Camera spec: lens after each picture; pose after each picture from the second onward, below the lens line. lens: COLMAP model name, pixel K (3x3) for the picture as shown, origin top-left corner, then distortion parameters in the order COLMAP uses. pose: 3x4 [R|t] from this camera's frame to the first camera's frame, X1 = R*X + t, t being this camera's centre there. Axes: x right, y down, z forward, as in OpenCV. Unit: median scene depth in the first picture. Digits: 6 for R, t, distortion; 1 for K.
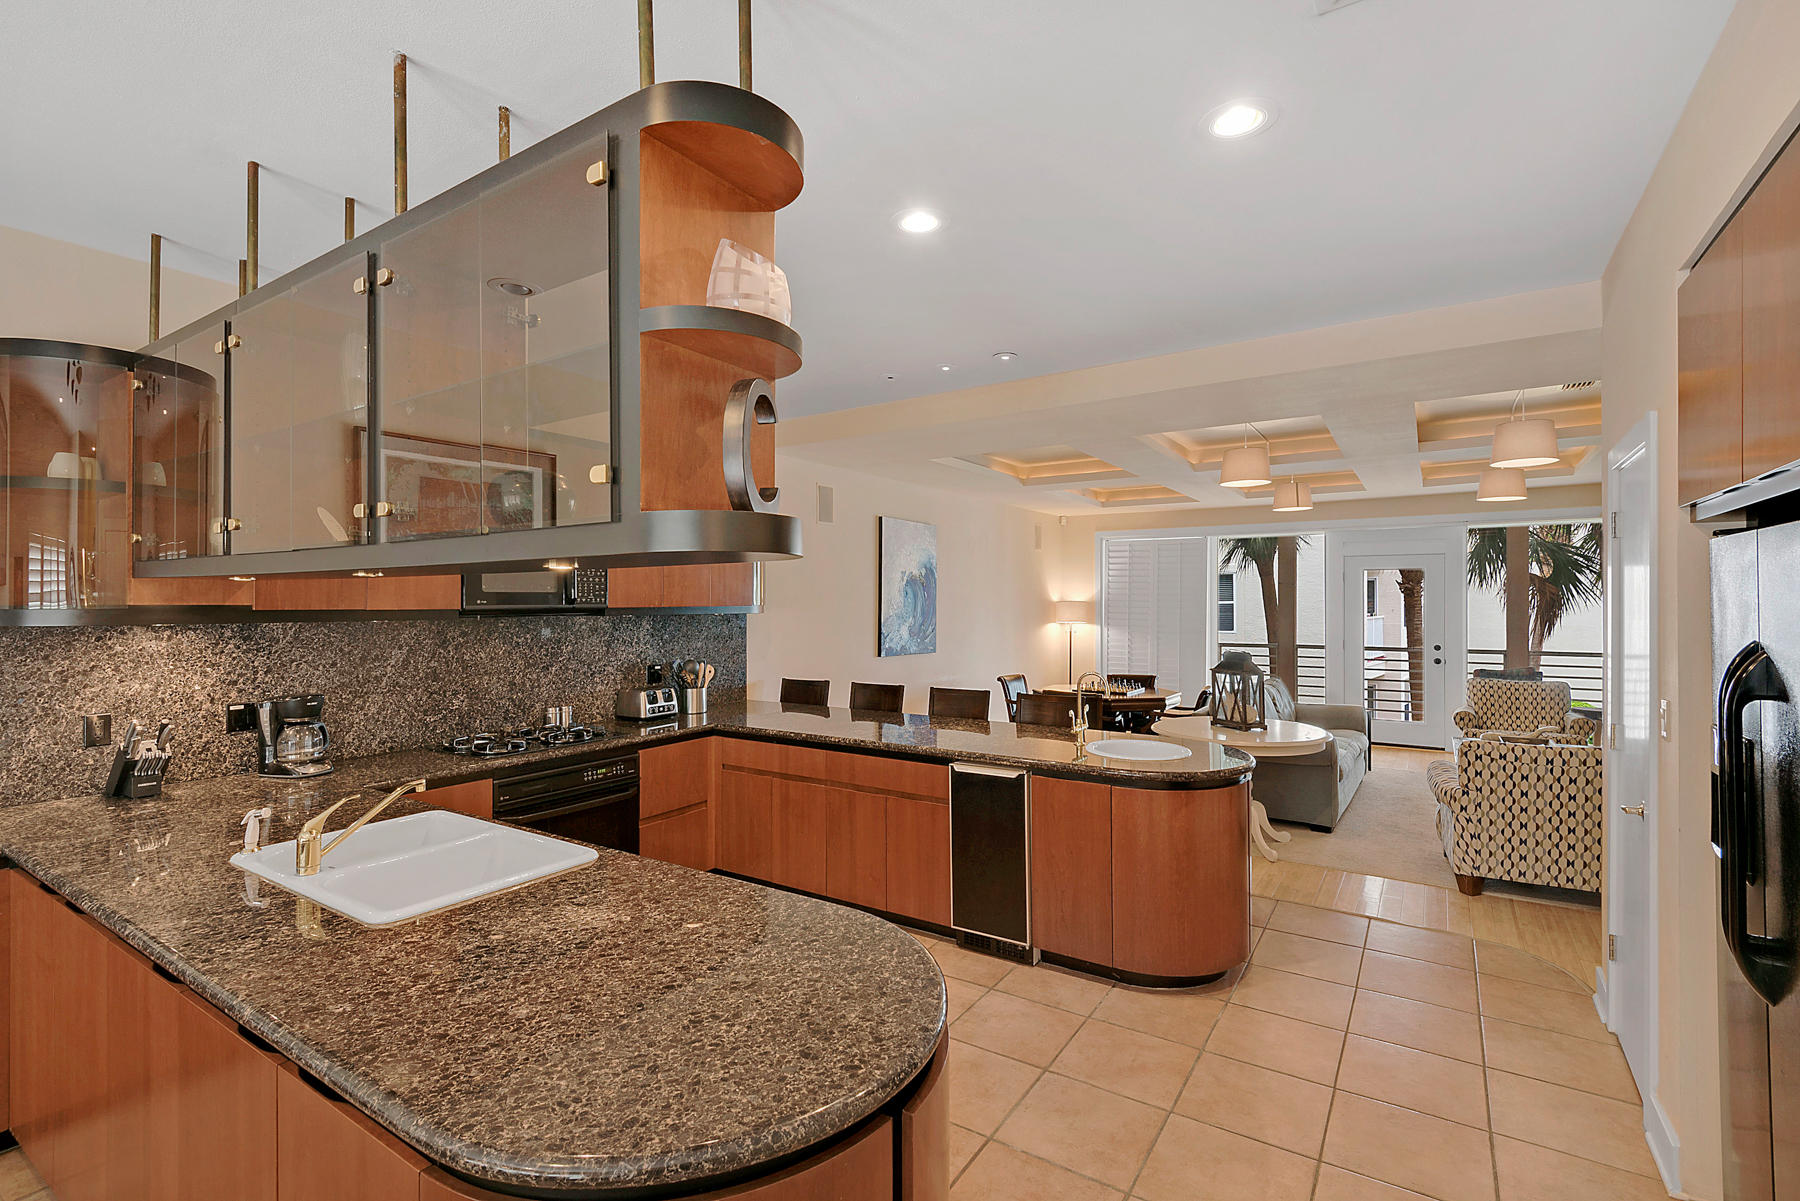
lens RADIAL K [[812.4, 0, 902.3], [0, 812.4, 601.6], [0, 0, 1]] dist [0.018501, -0.006376]
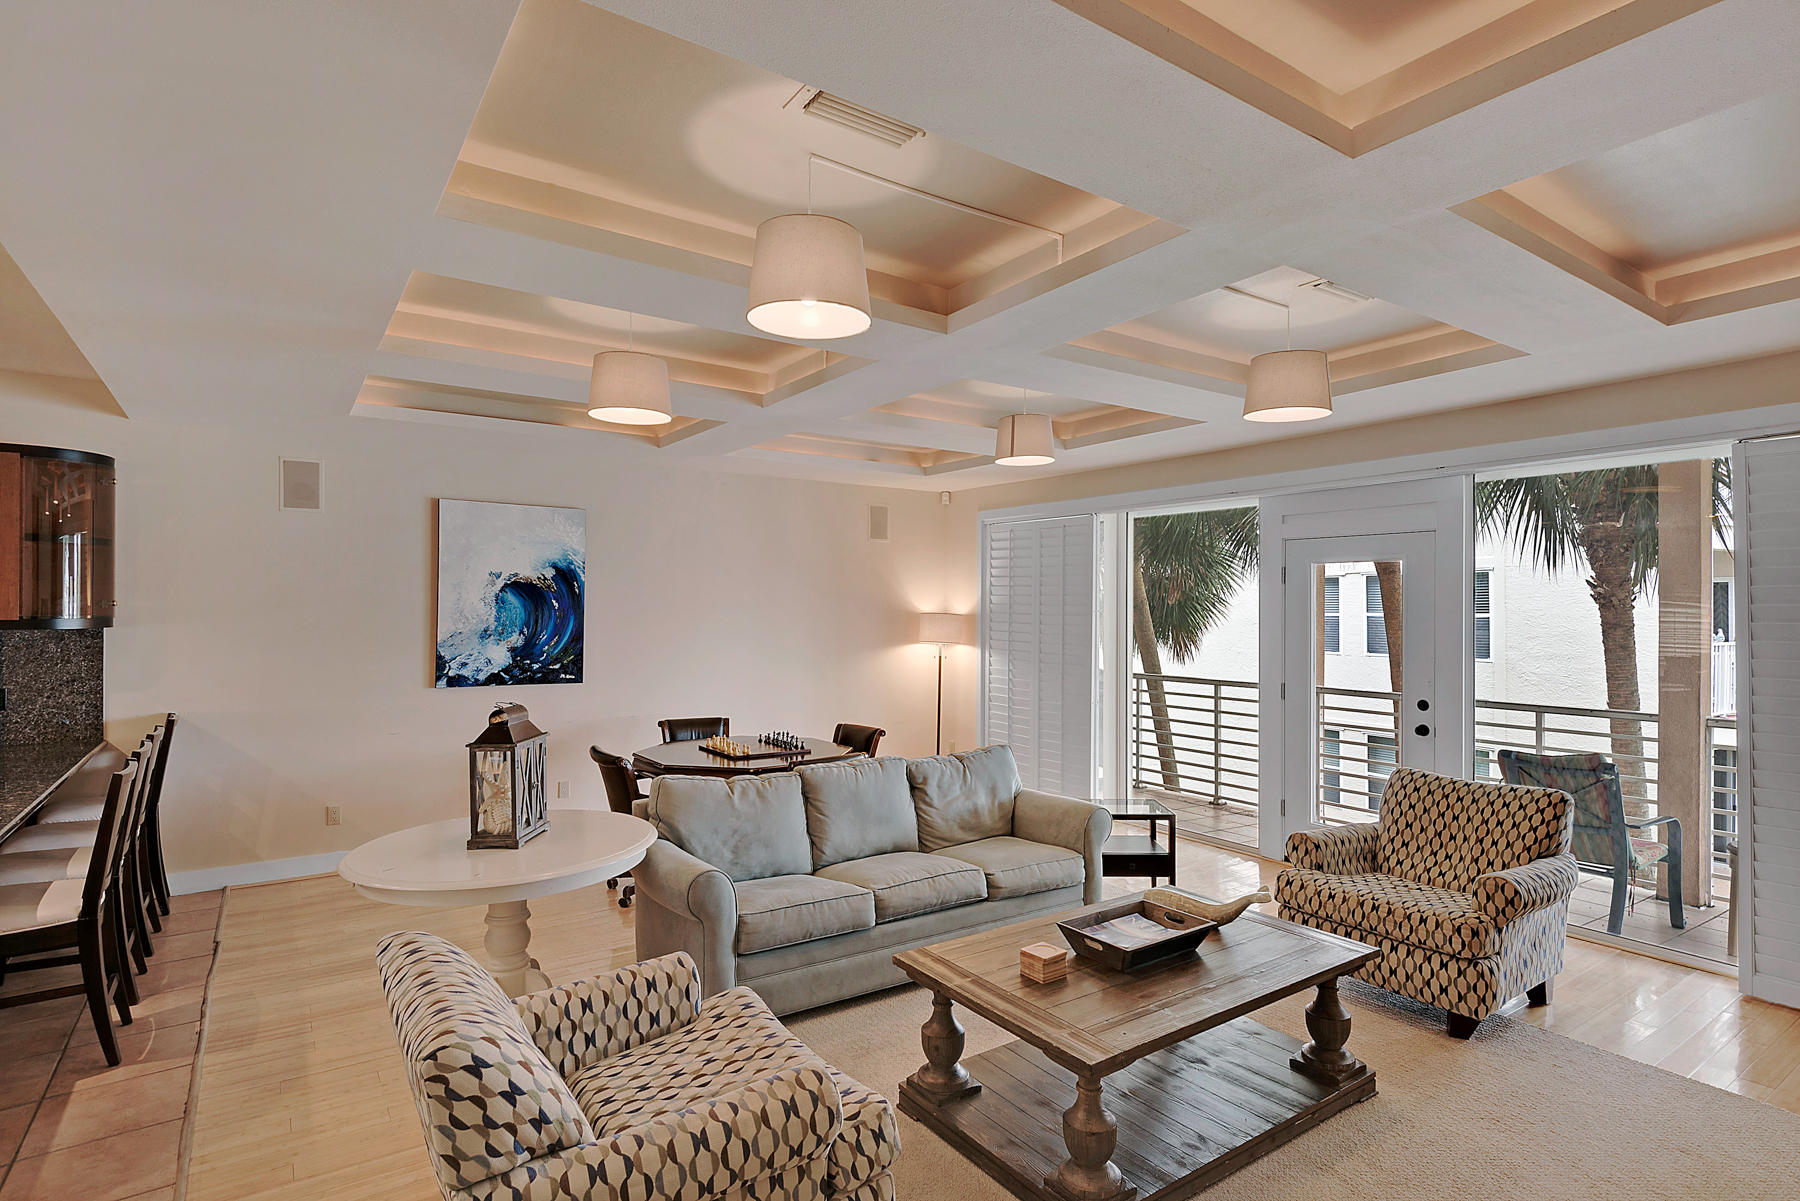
lens RADIAL K [[918.3, 0, 902.7], [0, 918.3, 599.4], [0, 0, 1]] dist [0.005291, -0.002531]
pose [[0.928572, 0.002725, -0.371144, 1.109302], [-0.005577, 0.999963, -0.006614, -0.015949], [0.371112, 0.008211, 0.928552, 0.608343]]
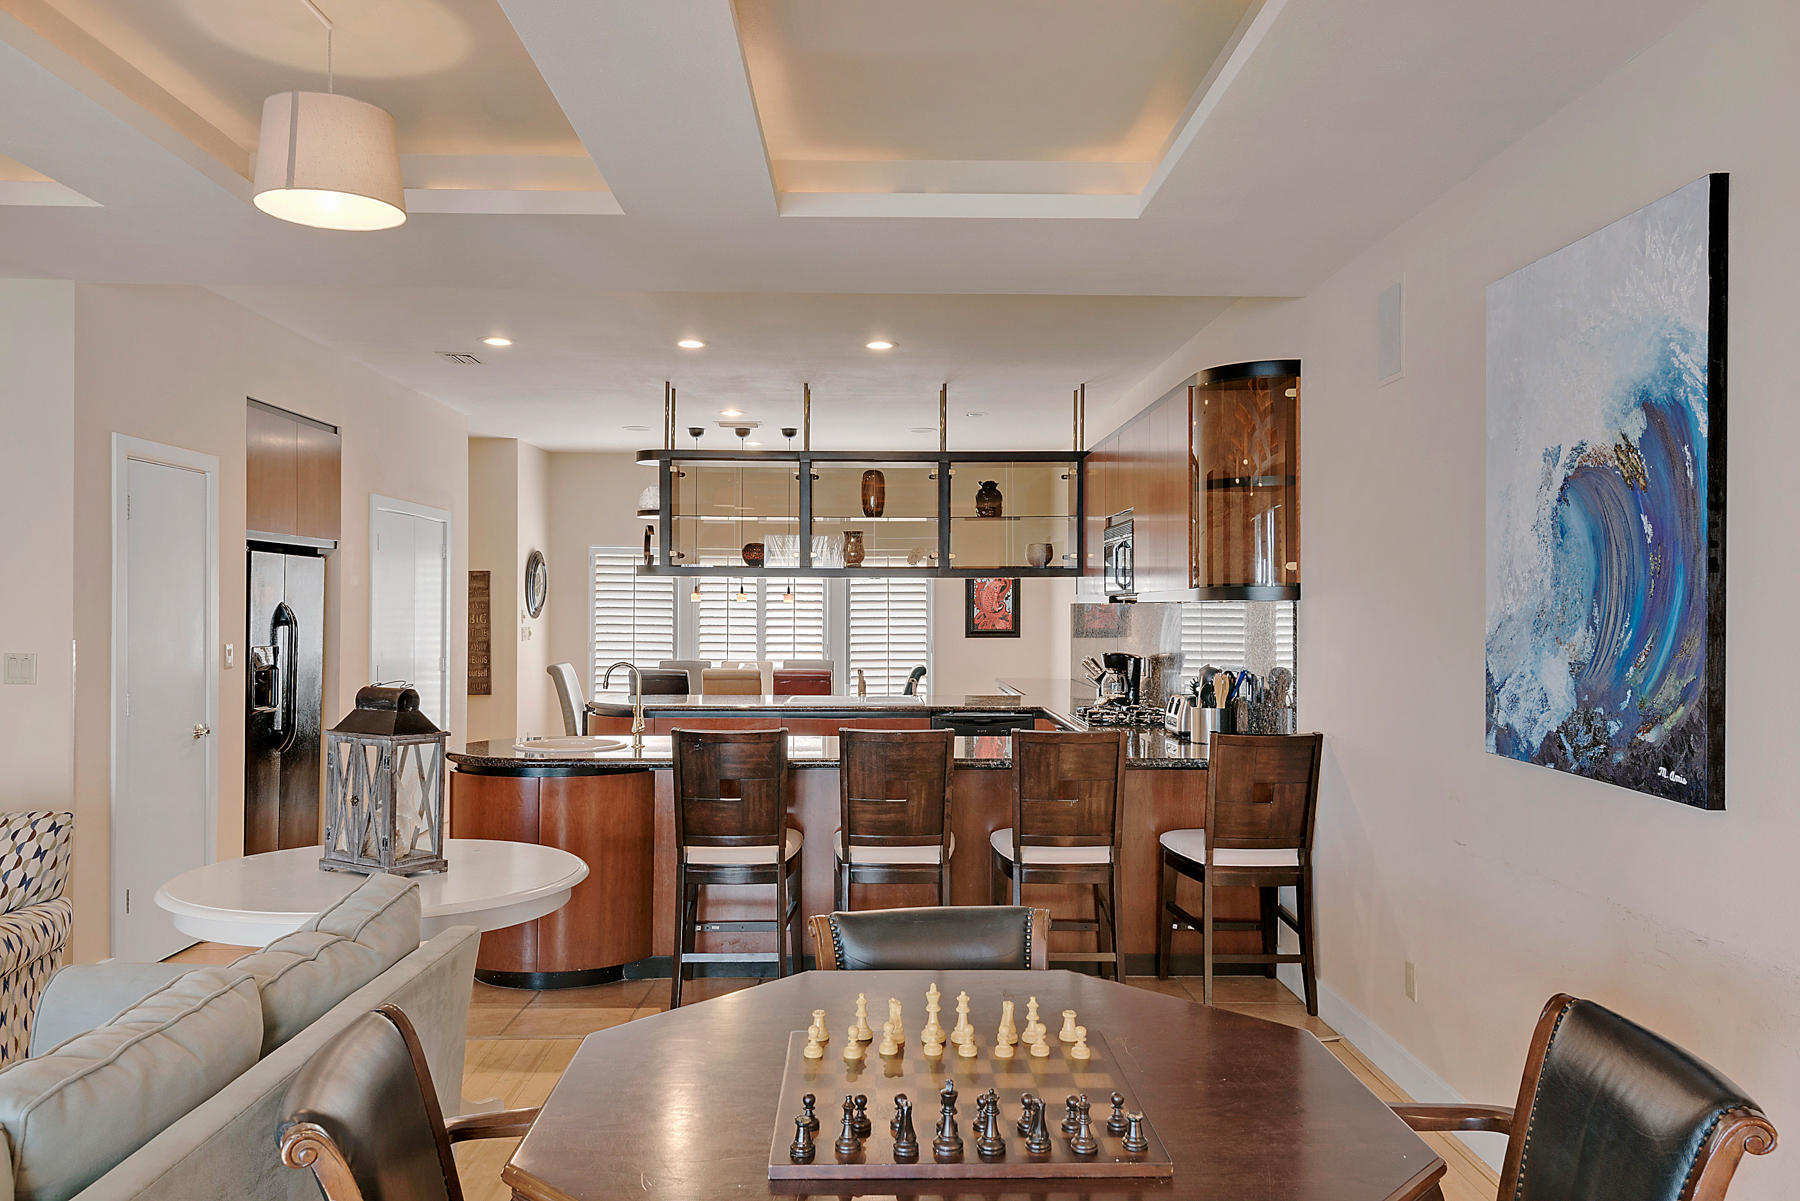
lens RADIAL K [[1305.4, 0, 906.4], [0, 1305.4, 595.0], [0, 0, 1]] dist [0.004790, -0.003086]
pose [[-0.823784, -0.005700, -0.566874, 0.693379], [-0.001994, 0.999972, -0.007156, 0.022206], [0.566900, -0.004765, -0.823773, 2.076020]]
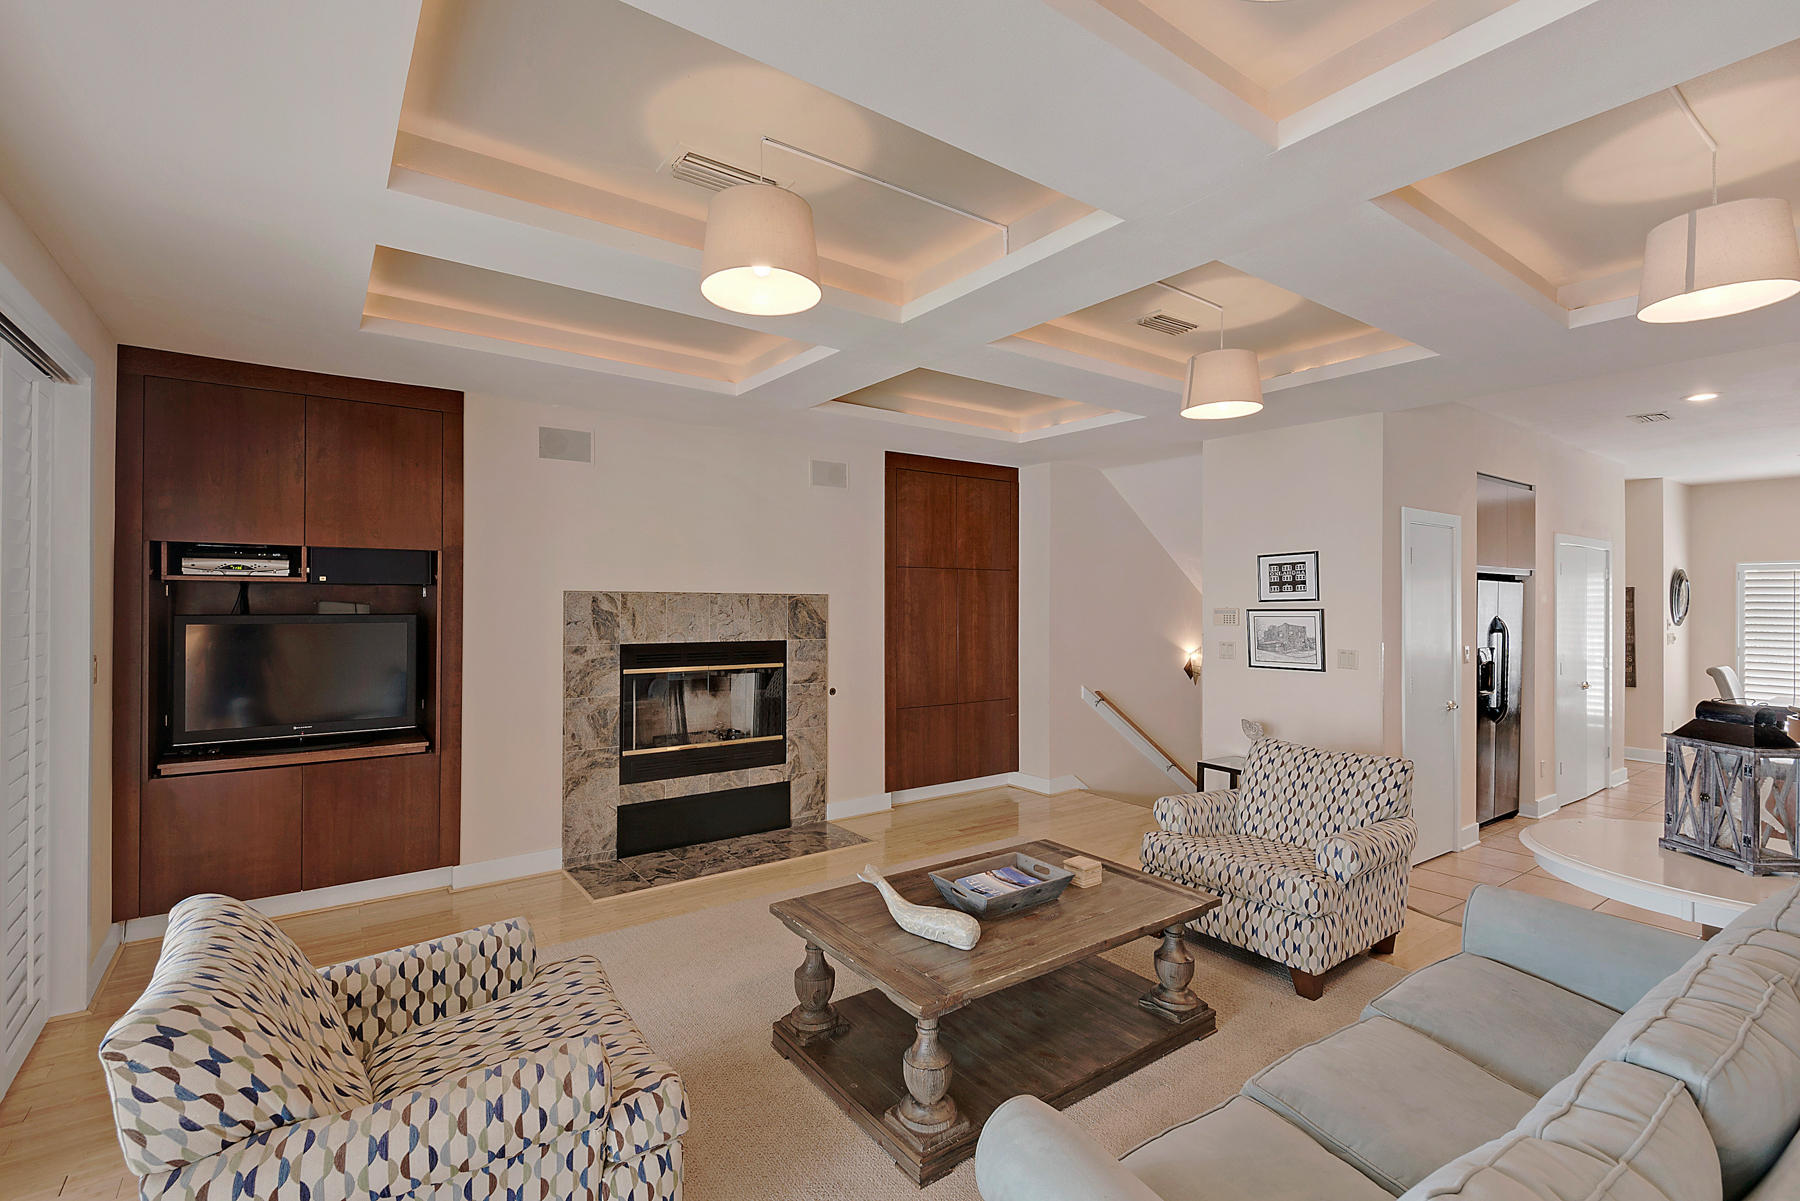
lens RADIAL K [[812.4, 0, 905.3], [0, 812.4, 596.7], [0, 0, 1]] dist [0.018501, -0.006376]
pose [[-0.934143, 0.000736, 0.356899, 0.853474], [-0.002457, 0.999961, -0.008491, 0.003004], [-0.356892, -0.008808, -0.934104, 1.990372]]
